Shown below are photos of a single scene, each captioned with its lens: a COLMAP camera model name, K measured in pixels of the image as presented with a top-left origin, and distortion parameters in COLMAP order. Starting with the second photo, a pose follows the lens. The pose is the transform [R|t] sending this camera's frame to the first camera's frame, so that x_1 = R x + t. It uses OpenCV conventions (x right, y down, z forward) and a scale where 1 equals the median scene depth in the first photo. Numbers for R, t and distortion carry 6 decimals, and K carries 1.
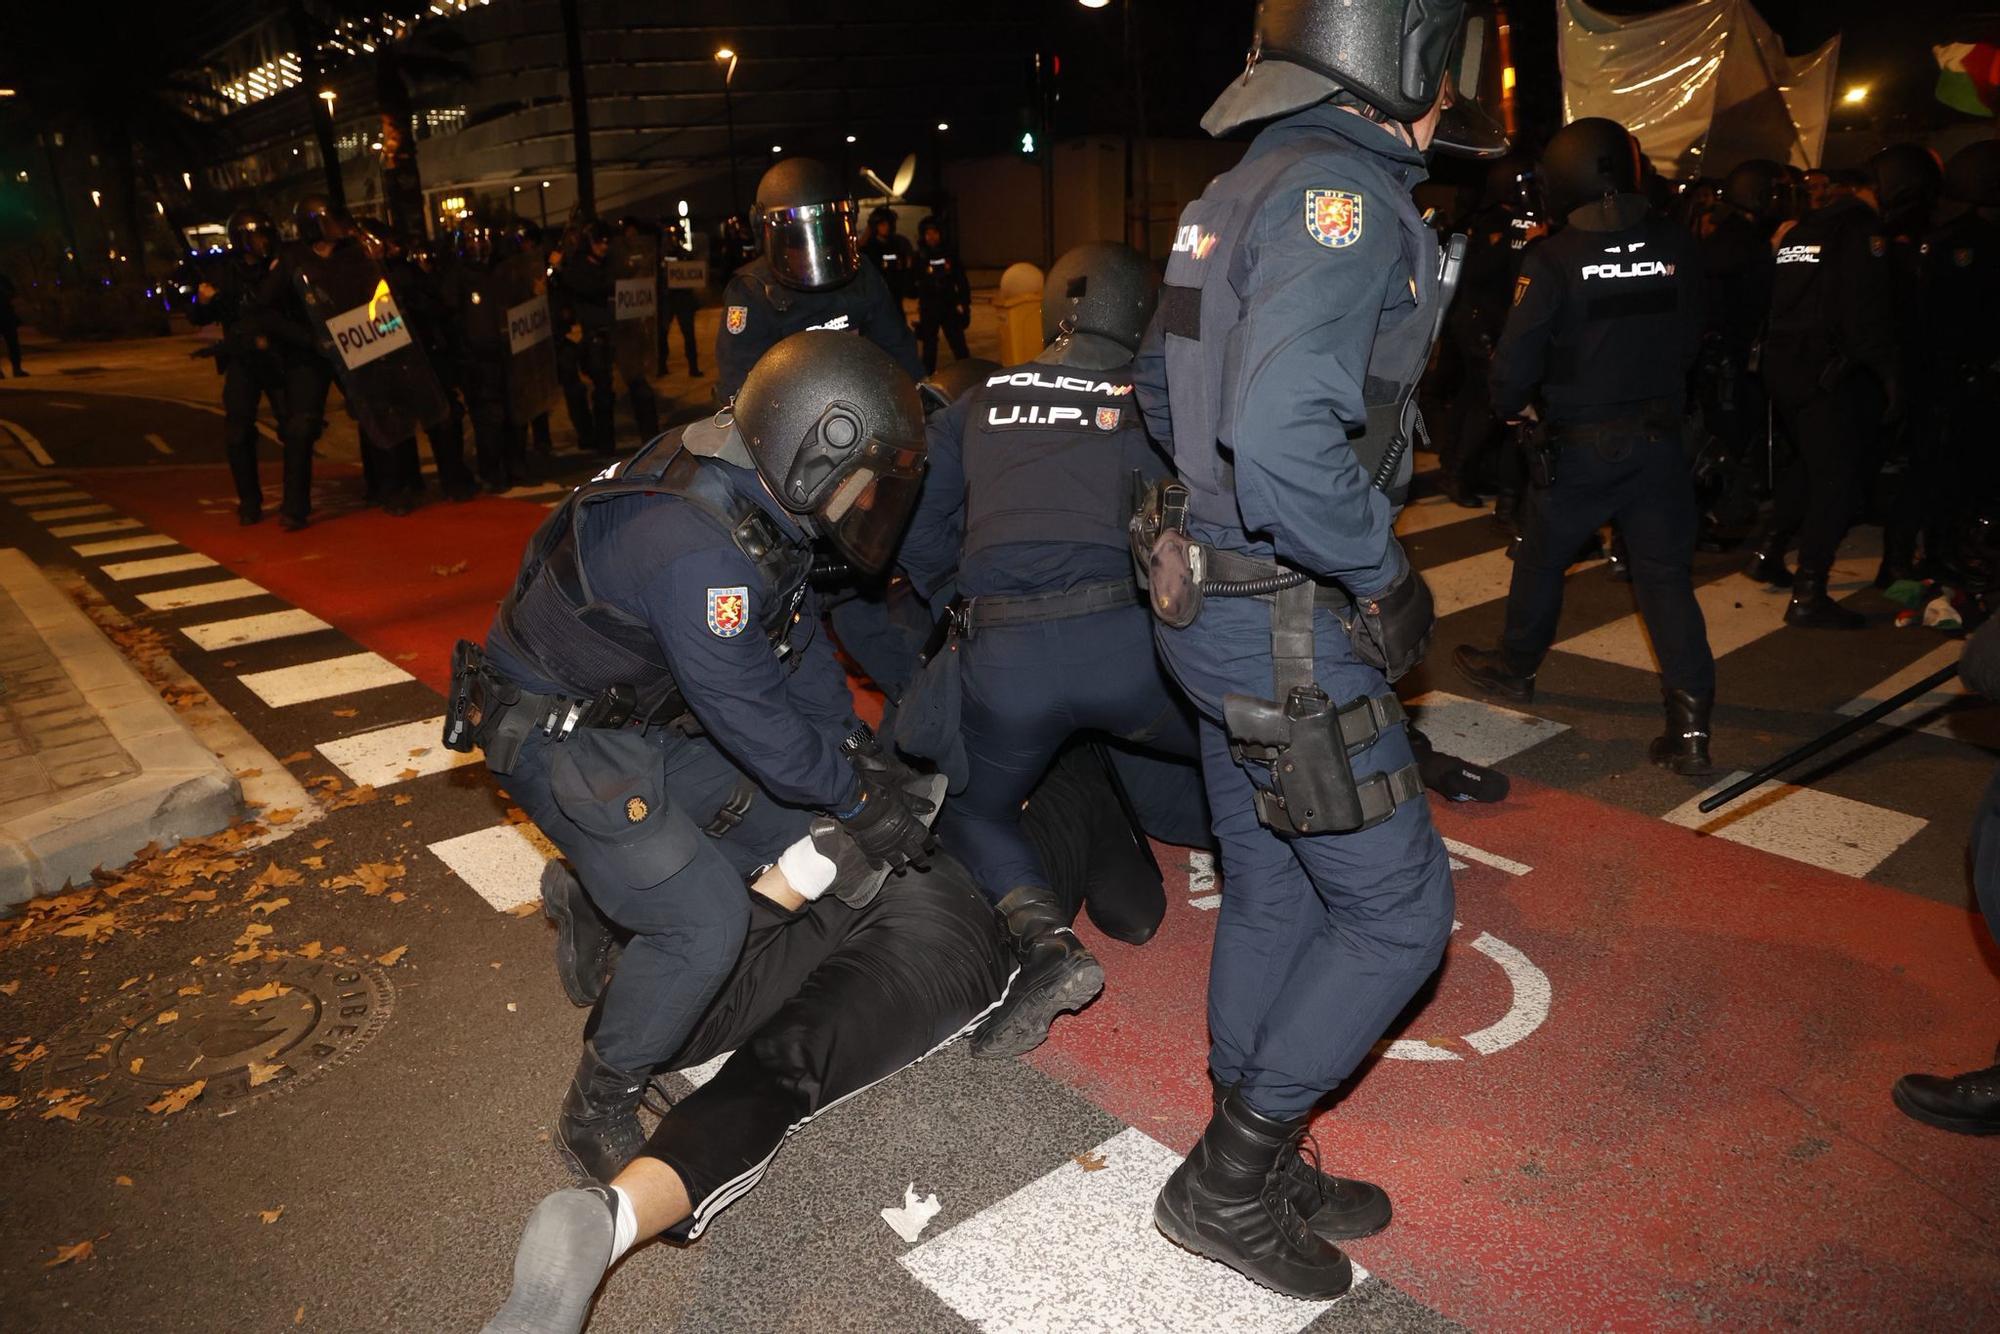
lens RADIAL K [[1382.8, 0, 1015.3], [0, 1382.8, 659.7], [0, 0, 1]] dist [-0.092814, 0.059380]
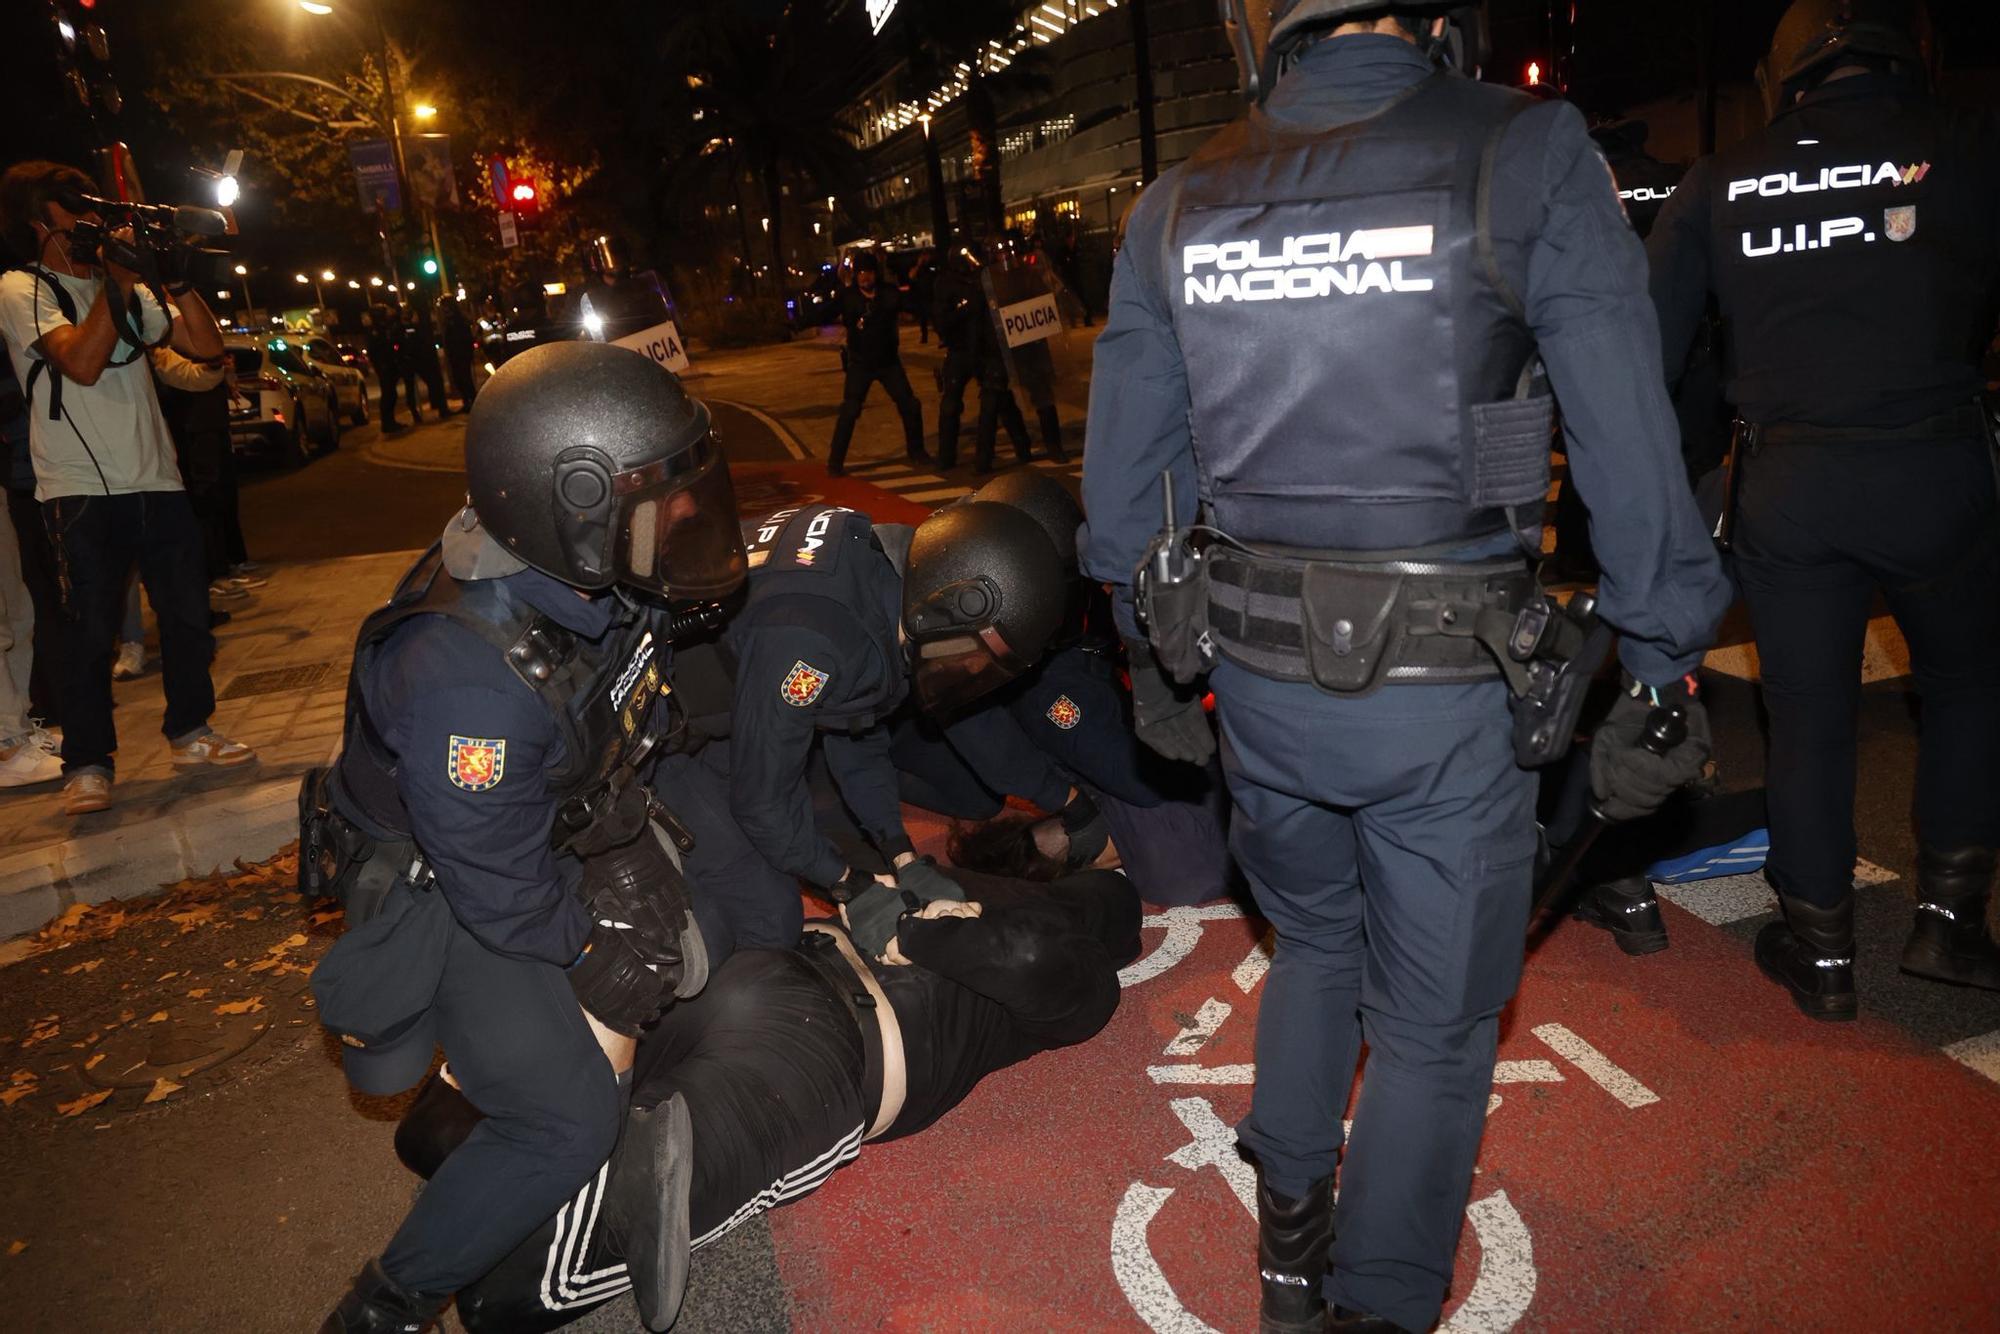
lens RADIAL K [[1382.8, 0, 1002.2], [0, 1382.8, 656.6], [0, 0, 1]] dist [-0.092814, 0.059380]
pose [[0.908430, 0.055580, -0.414326, 0.342976], [-0.053167, 0.998435, 0.017364, -0.065523], [0.414642, 0.006255, 0.909963, 0.231404]]
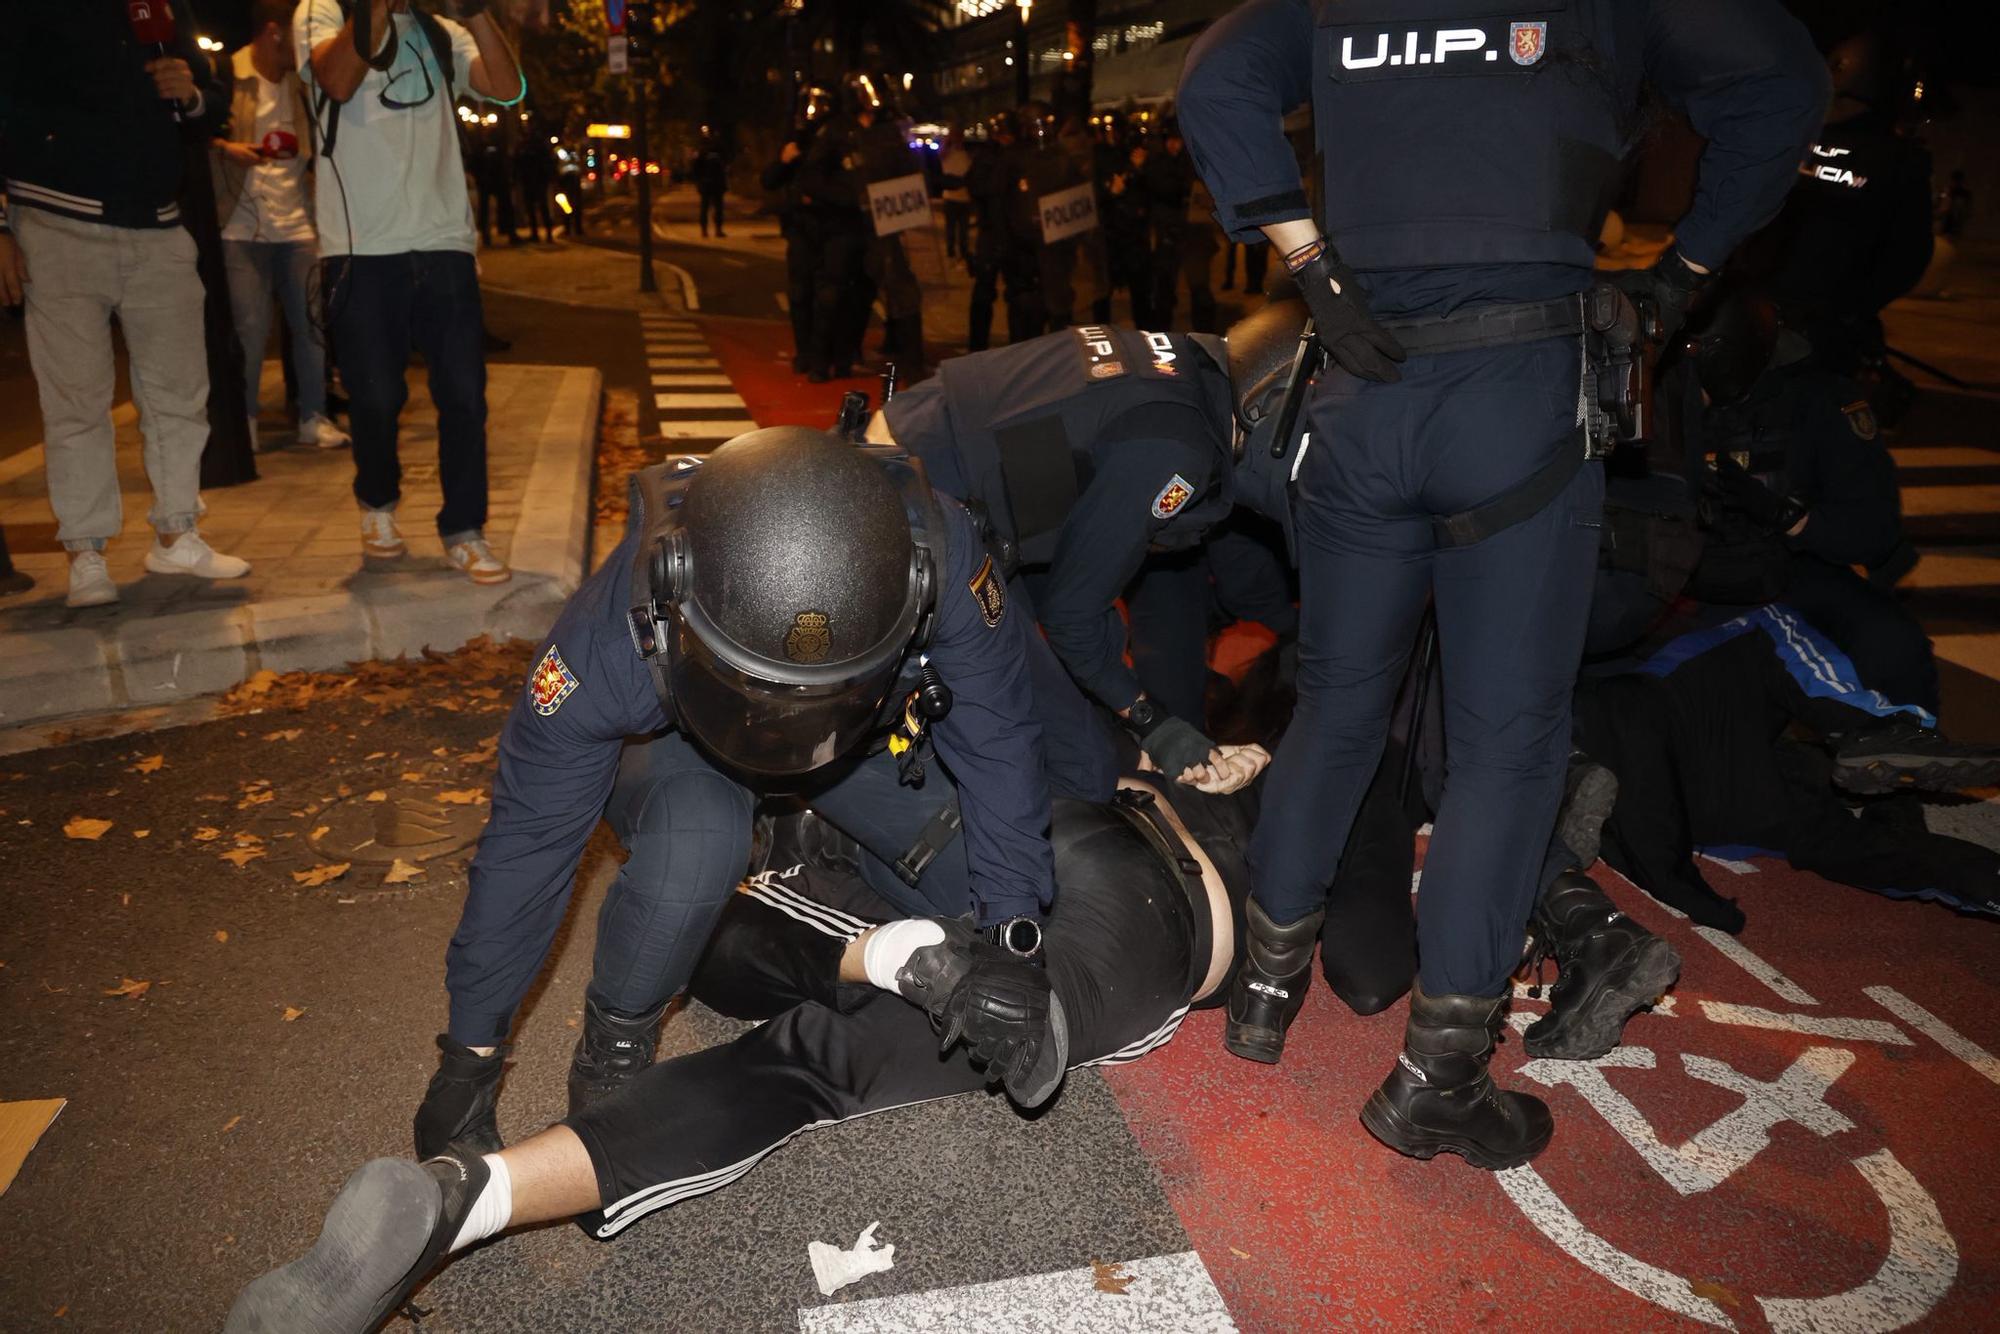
lens RADIAL K [[1382.8, 0, 1004.2], [0, 1382.8, 665.0], [0, 0, 1]] dist [-0.092814, 0.059380]
pose [[0.891186, 0.204483, -0.404936, 0.157118], [-0.184262, 0.978860, 0.088776, -0.009910], [0.414529, -0.004502, 0.910025, 0.202676]]
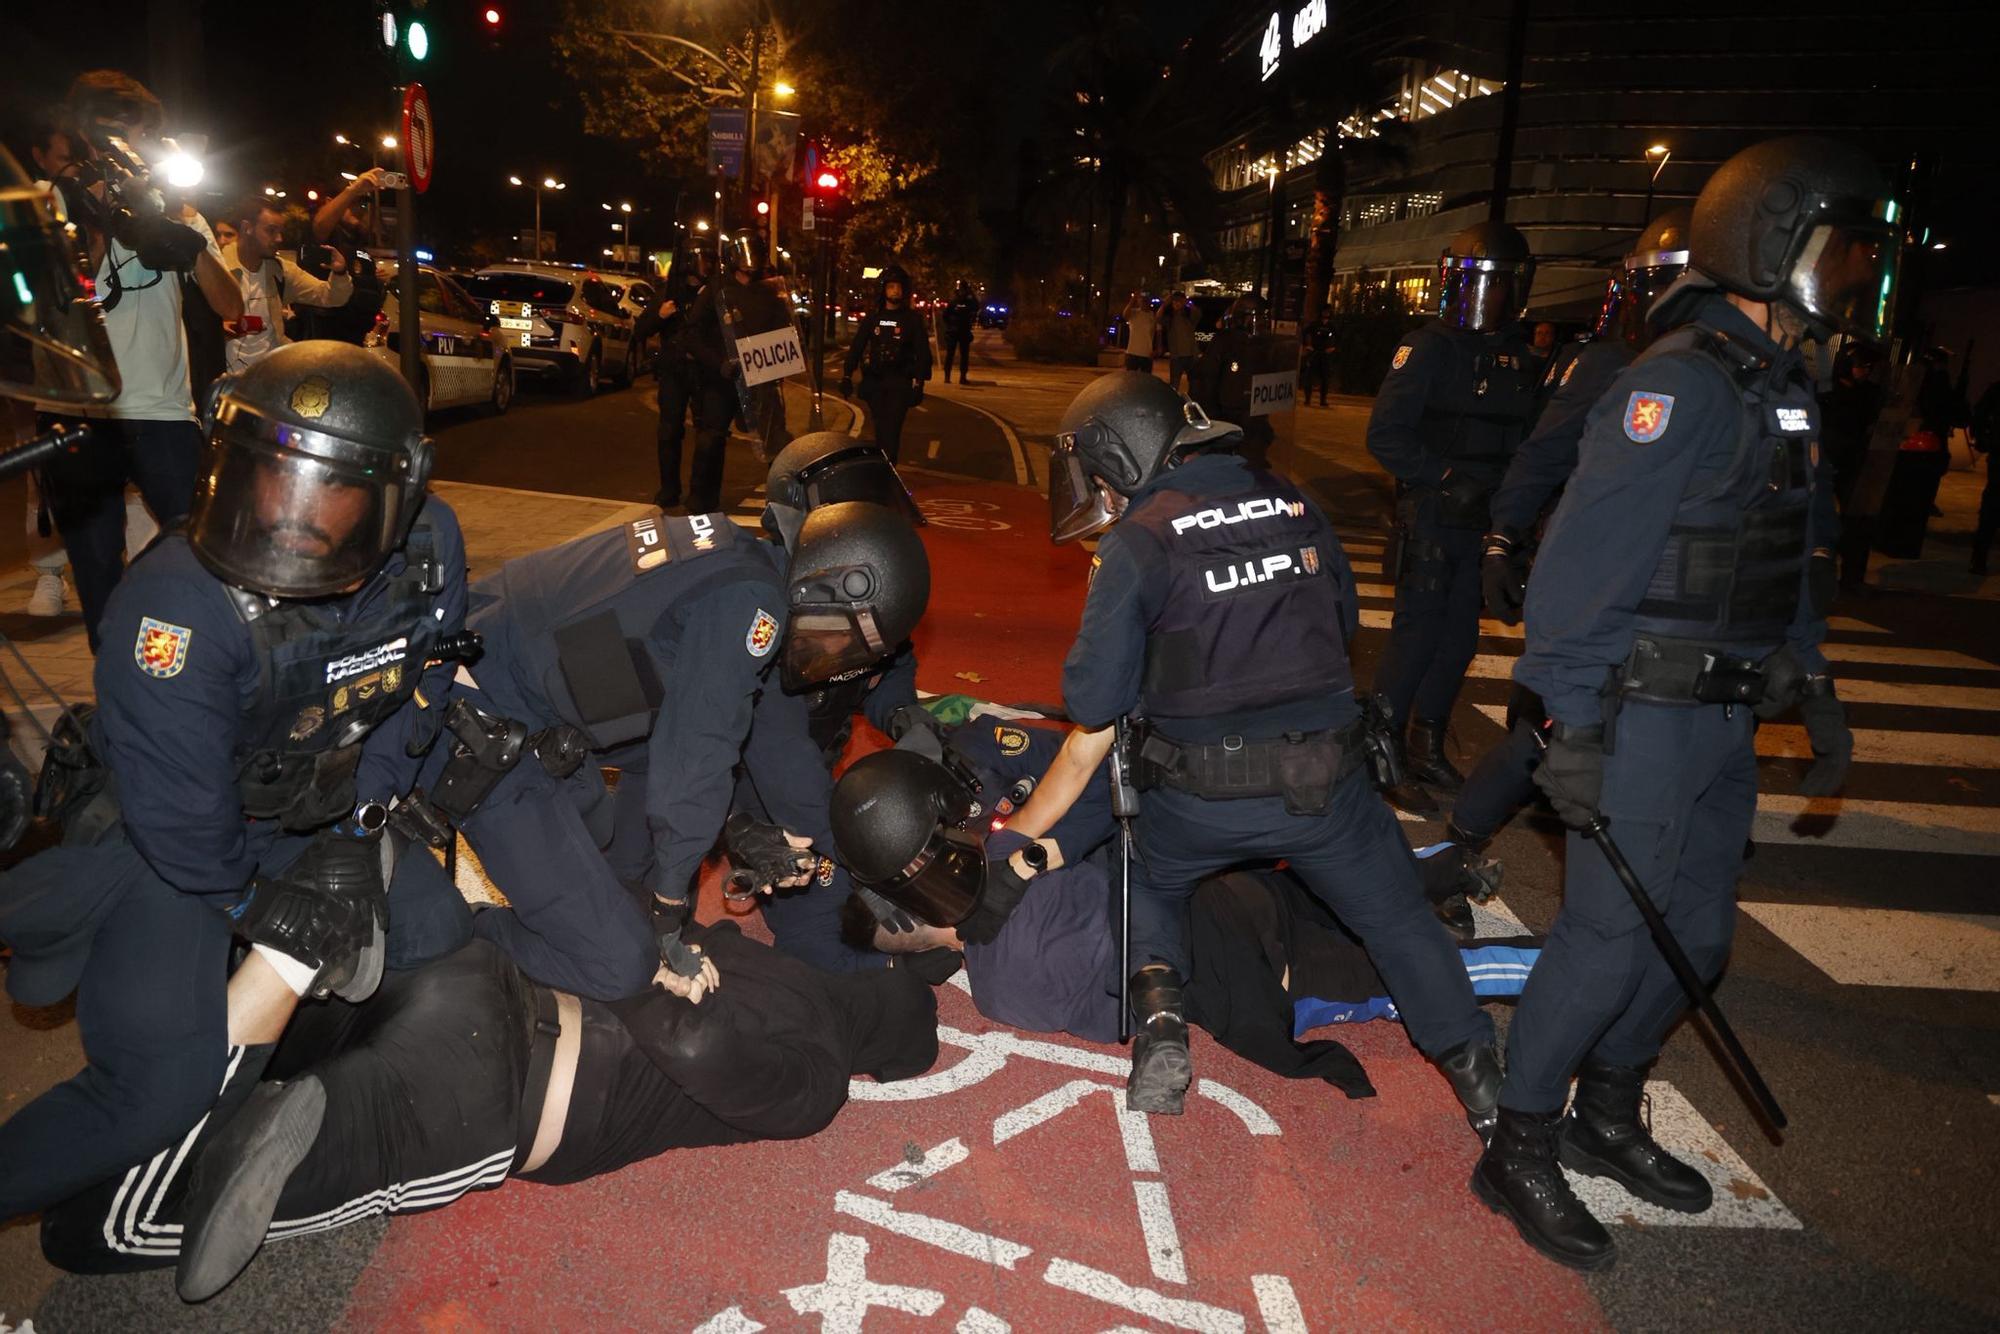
lens RADIAL K [[1382.8, 0, 979.0], [0, 1382.8, 661.6], [0, 0, 1]] dist [-0.092814, 0.059380]
pose [[0.773021, 0.236706, -0.588565, 0.523053], [-0.270093, 0.962293, 0.032270, -0.139071], [0.574011, 0.134022, 0.807805, 0.373820]]
